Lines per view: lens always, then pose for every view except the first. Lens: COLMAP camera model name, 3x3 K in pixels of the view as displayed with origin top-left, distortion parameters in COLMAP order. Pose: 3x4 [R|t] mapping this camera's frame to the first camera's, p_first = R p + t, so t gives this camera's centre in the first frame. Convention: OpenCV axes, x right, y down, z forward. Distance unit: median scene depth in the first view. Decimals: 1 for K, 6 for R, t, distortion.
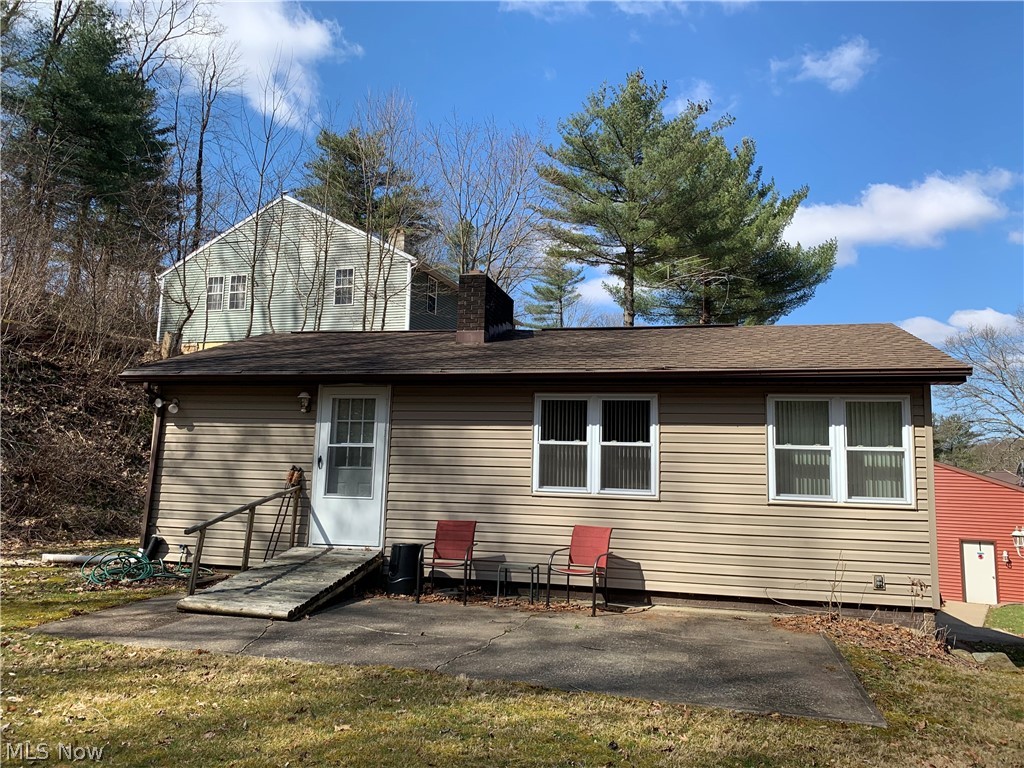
lens RADIAL K [[776.7, 0, 513.2], [0, 776.7, 371.4], [0, 0, 1]] dist [0.094519, -0.173160]
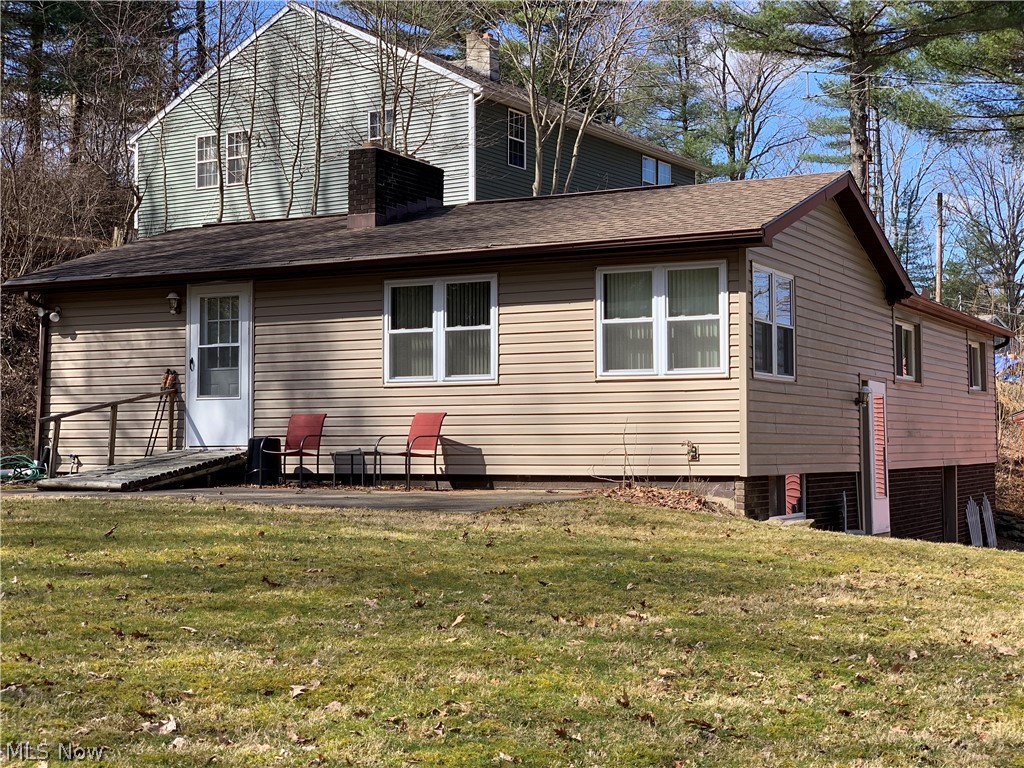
lens RADIAL K [[1521.9, 0, 511.7], [0, 1521.9, 357.1], [0, 0, 1]] dist [0.163406, -0.612121]
pose [[0.970841, -0.044657, -0.235528, 0.621783], [0.060197, 0.996429, 0.059202, 0.020104], [0.232043, -0.071653, 0.970063, -0.791823]]
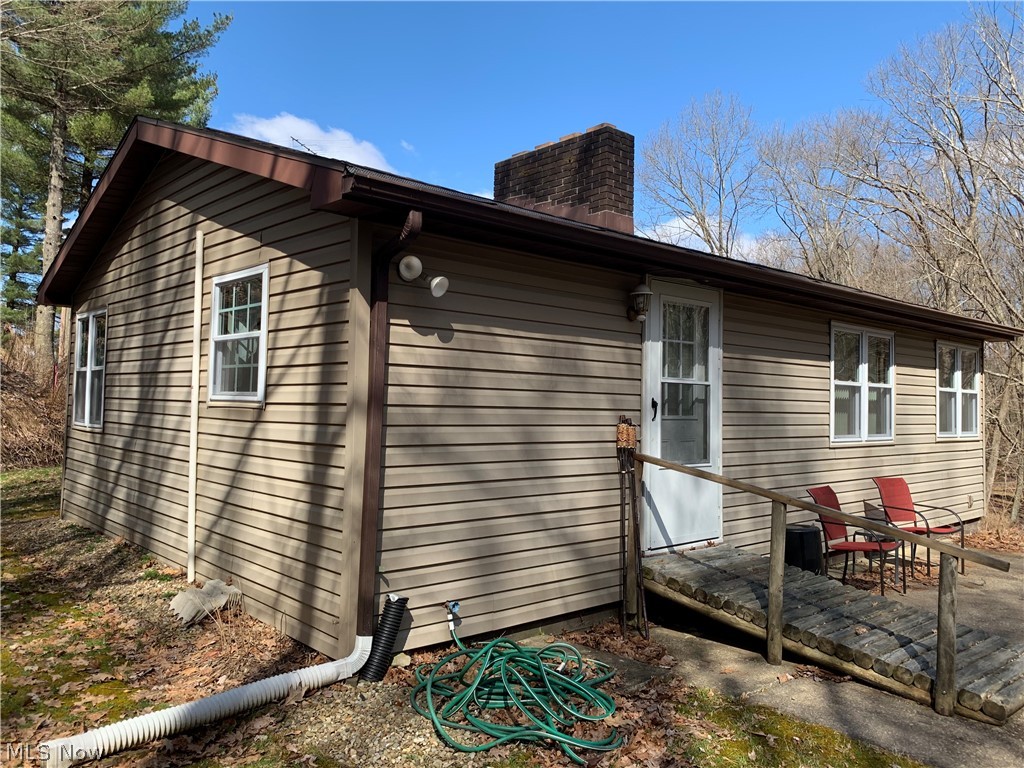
lens RADIAL K [[776.7, 0, 513.2], [0, 776.7, 371.4], [0, 0, 1]] dist [0.094519, -0.173160]
pose [[0.561338, 0.017716, 0.827397, -0.837103], [-0.111503, 0.992274, 0.054402, 0.072799], [-0.820041, -0.122796, 0.558976, 0.817519]]
